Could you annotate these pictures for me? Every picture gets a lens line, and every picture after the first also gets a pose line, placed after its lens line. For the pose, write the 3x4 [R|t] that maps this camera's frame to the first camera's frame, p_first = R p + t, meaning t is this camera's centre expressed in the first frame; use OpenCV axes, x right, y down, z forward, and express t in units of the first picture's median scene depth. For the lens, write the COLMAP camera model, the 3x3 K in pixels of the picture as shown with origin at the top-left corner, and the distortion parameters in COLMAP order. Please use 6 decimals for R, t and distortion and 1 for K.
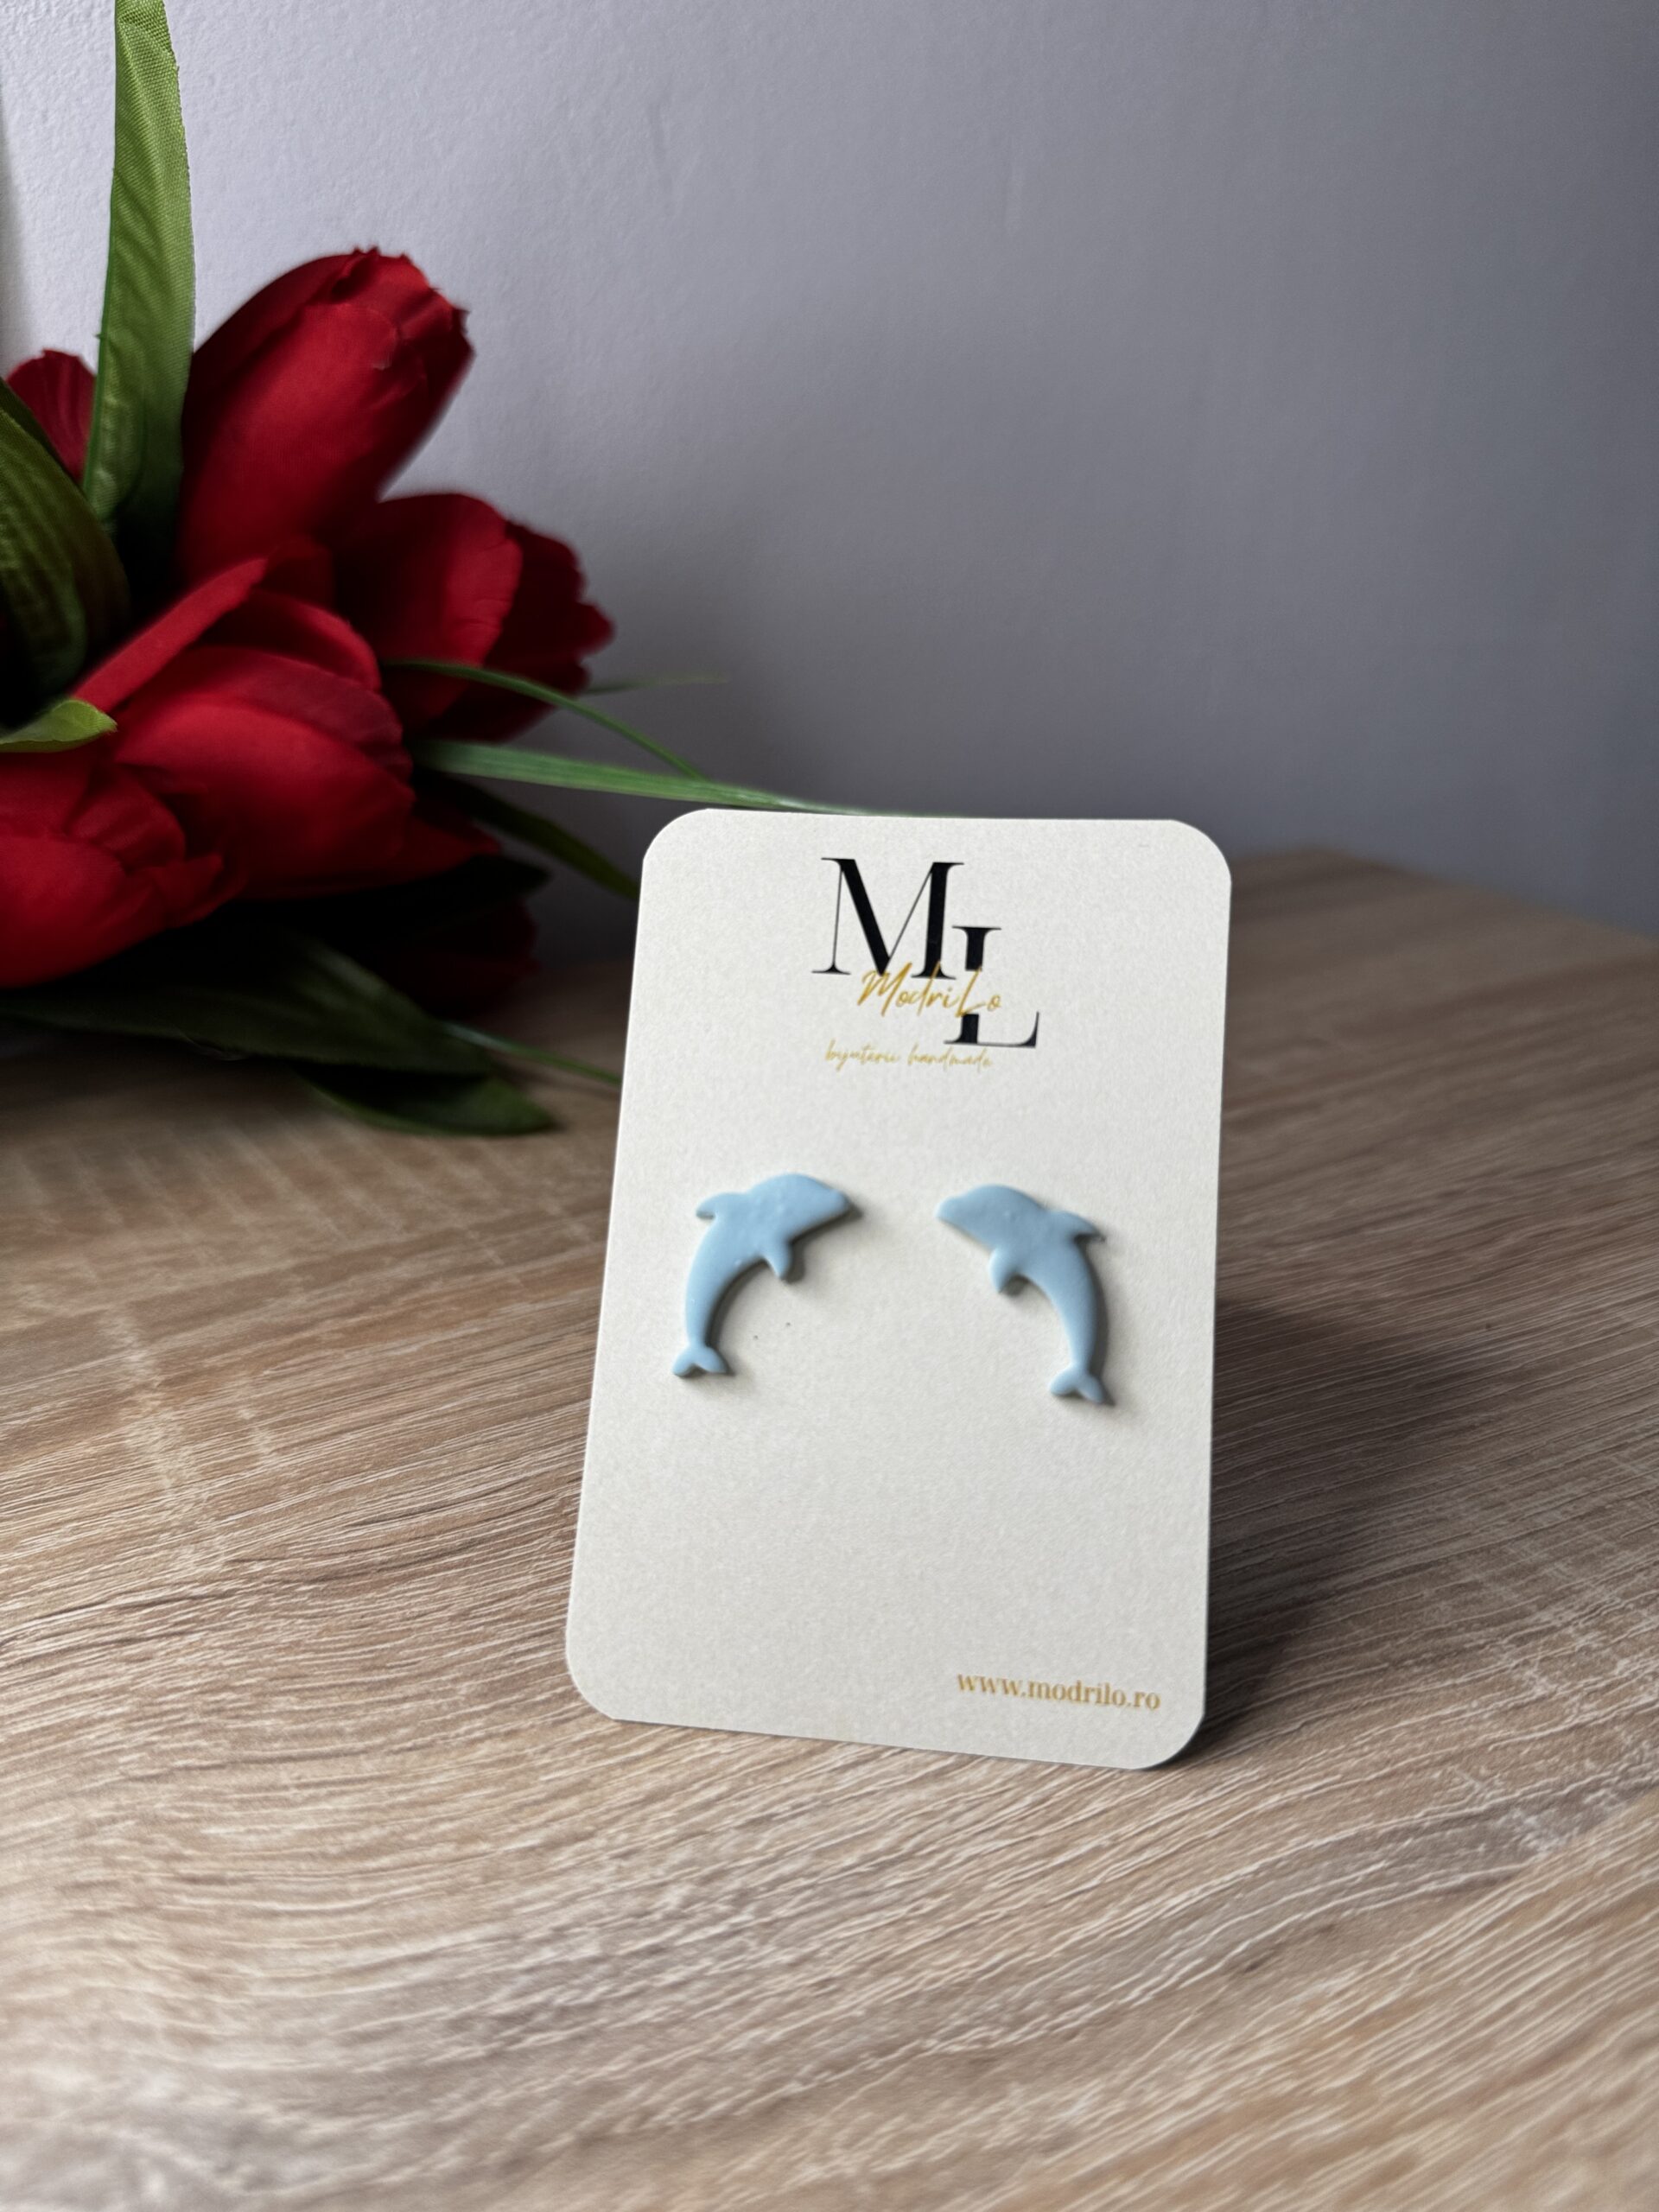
lens RADIAL K [[1690.6, 0, 824.2], [0, 1690.6, 1142.6], [0, 0, 1]] dist [-0.085015, 0.049529]
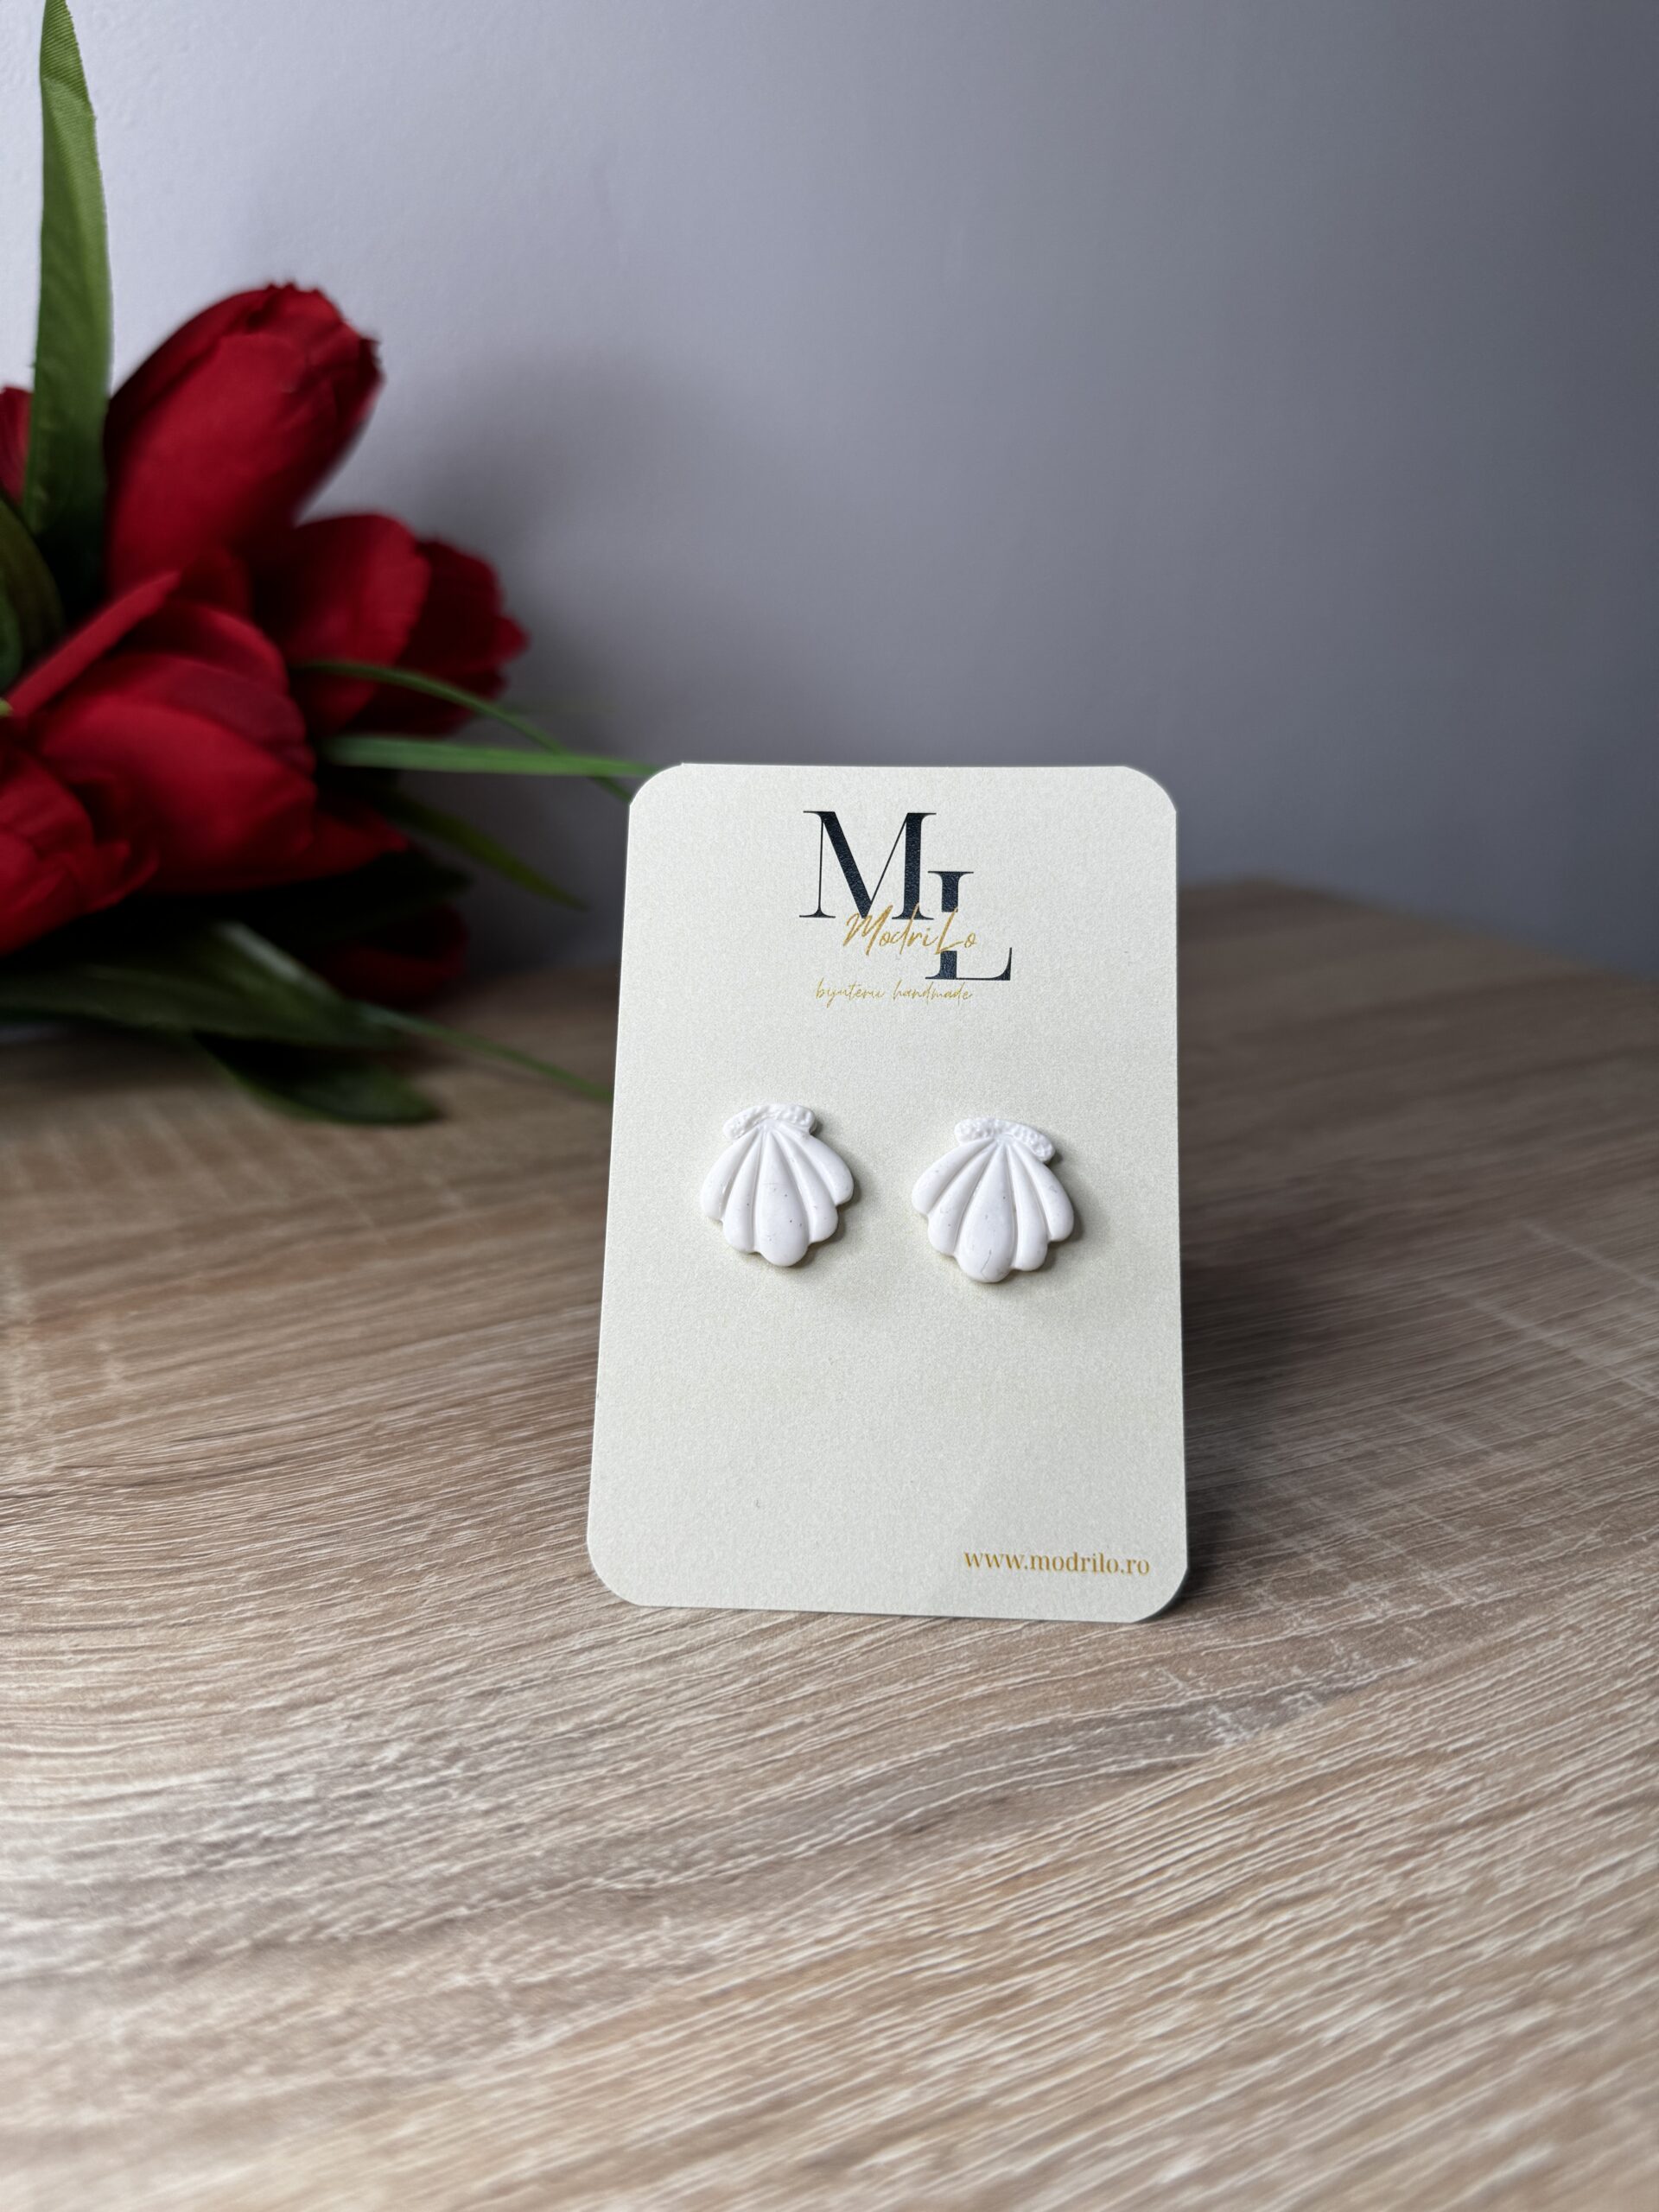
lens RADIAL K [[1690.6, 0, 824.2], [0, 1690.6, 1142.6], [0, 0, 1]] dist [-0.085015, 0.049529]
pose [[0.999249, 0.011944, -0.036853, 0.208830], [-0.013480, 0.999039, -0.041714, 0.096423], [0.036319, 0.042180, 0.998450, -0.071804]]
